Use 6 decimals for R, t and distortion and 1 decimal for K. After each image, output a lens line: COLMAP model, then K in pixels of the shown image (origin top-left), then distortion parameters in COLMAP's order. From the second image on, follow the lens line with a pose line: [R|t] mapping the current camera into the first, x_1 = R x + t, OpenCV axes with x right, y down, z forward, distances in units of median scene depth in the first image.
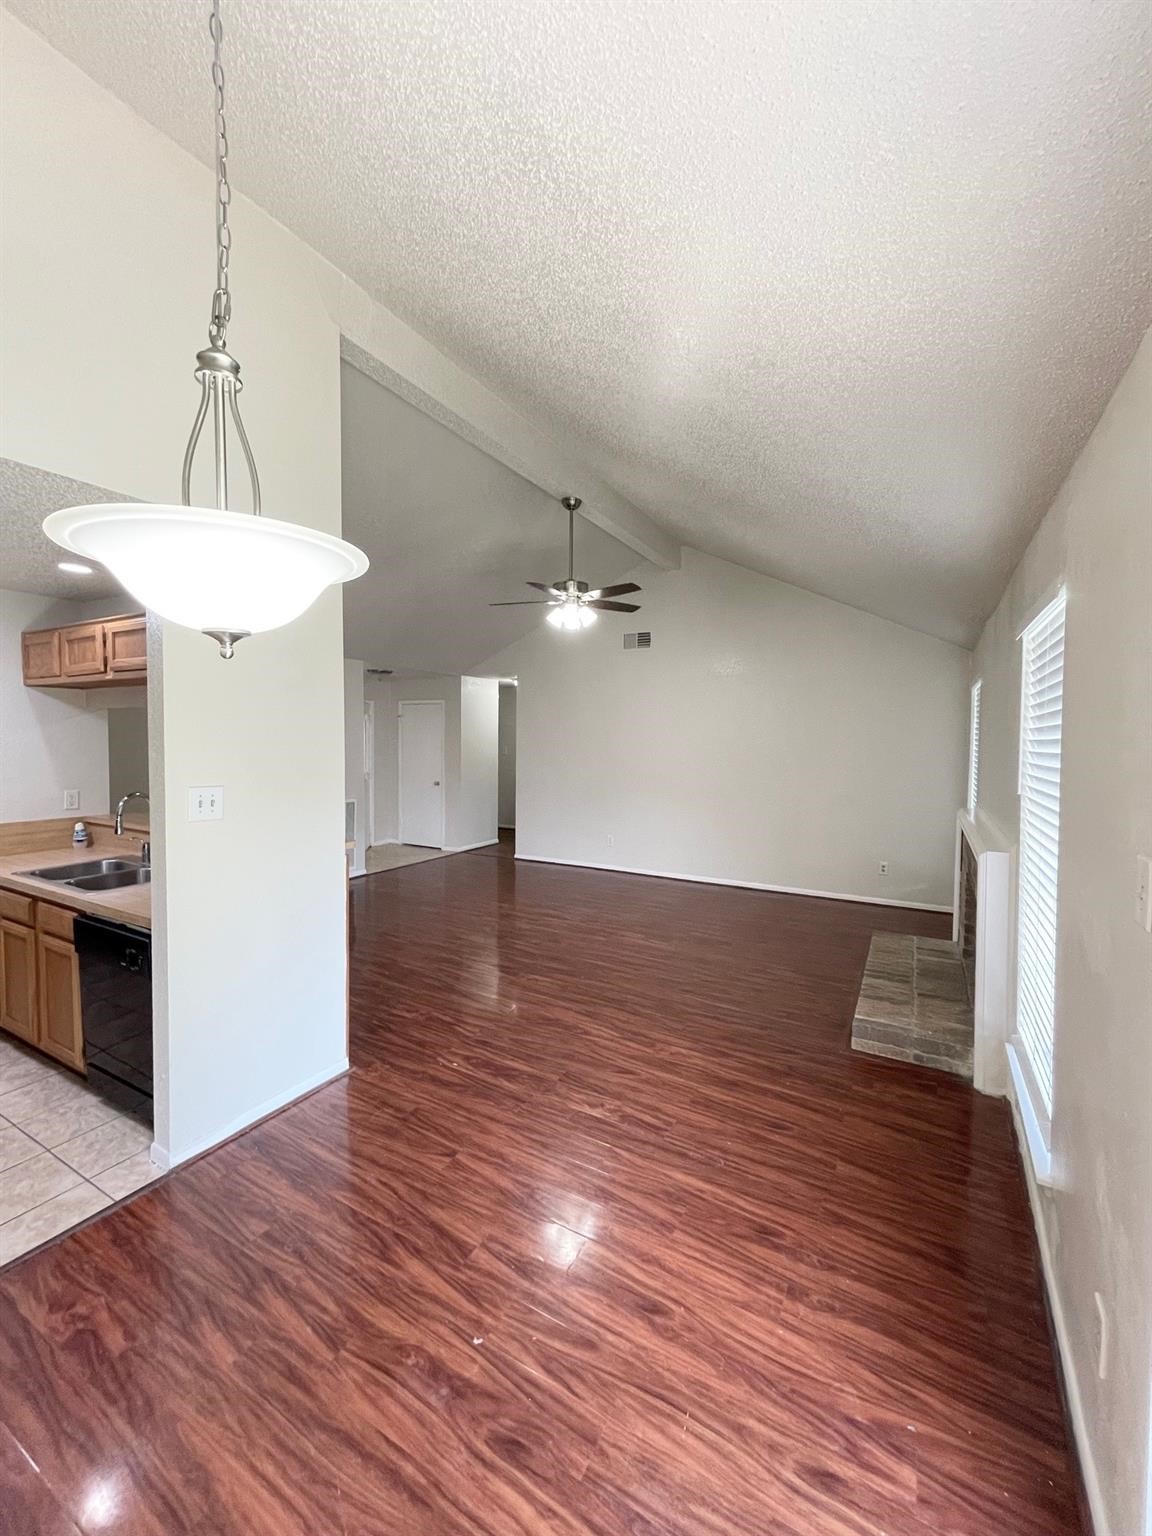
lens RADIAL K [[619.5, 0, 566.4], [0, 619.5, 760.8], [0, 0, 1]] dist [0.006983, -0.000505]
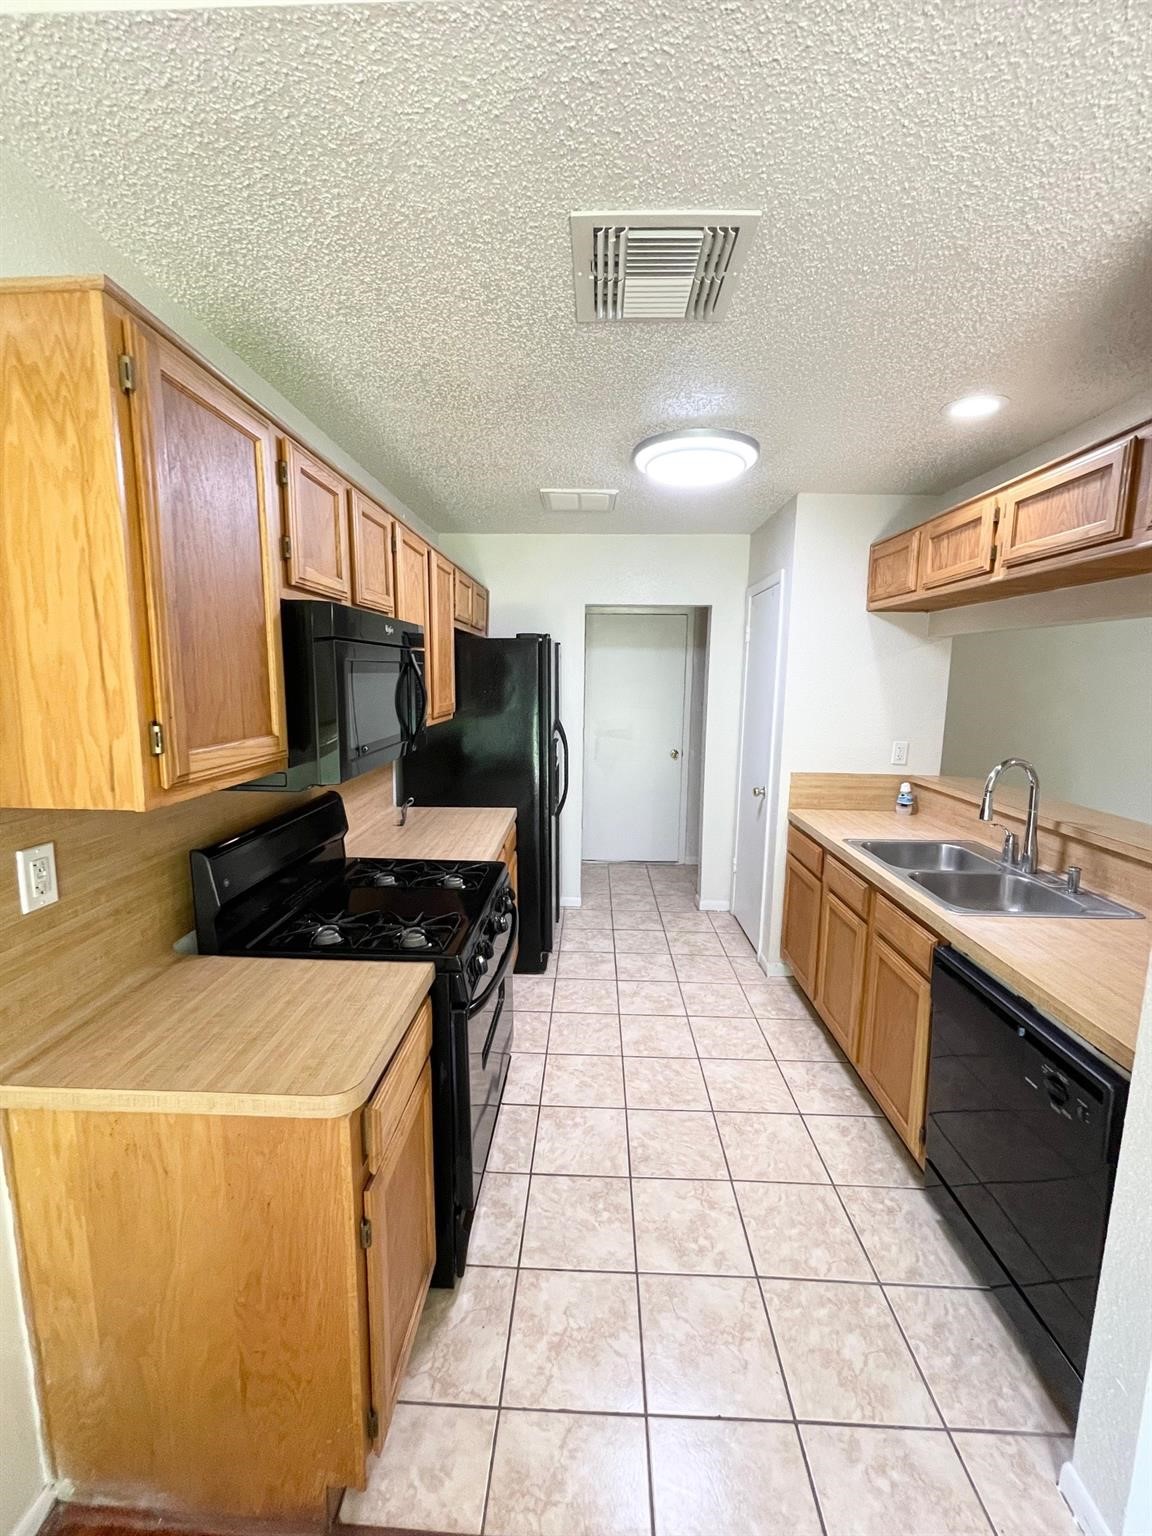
lens RADIAL K [[619.5, 0, 574.4], [0, 619.5, 761.3], [0, 0, 1]] dist [0.006983, -0.000505]
pose [[0.472025, 0.121310, -0.873199, -0.352929], [-0.046083, 0.992528, 0.112976, 0.002762], [0.880380, -0.013088, 0.474089, 0.300818]]
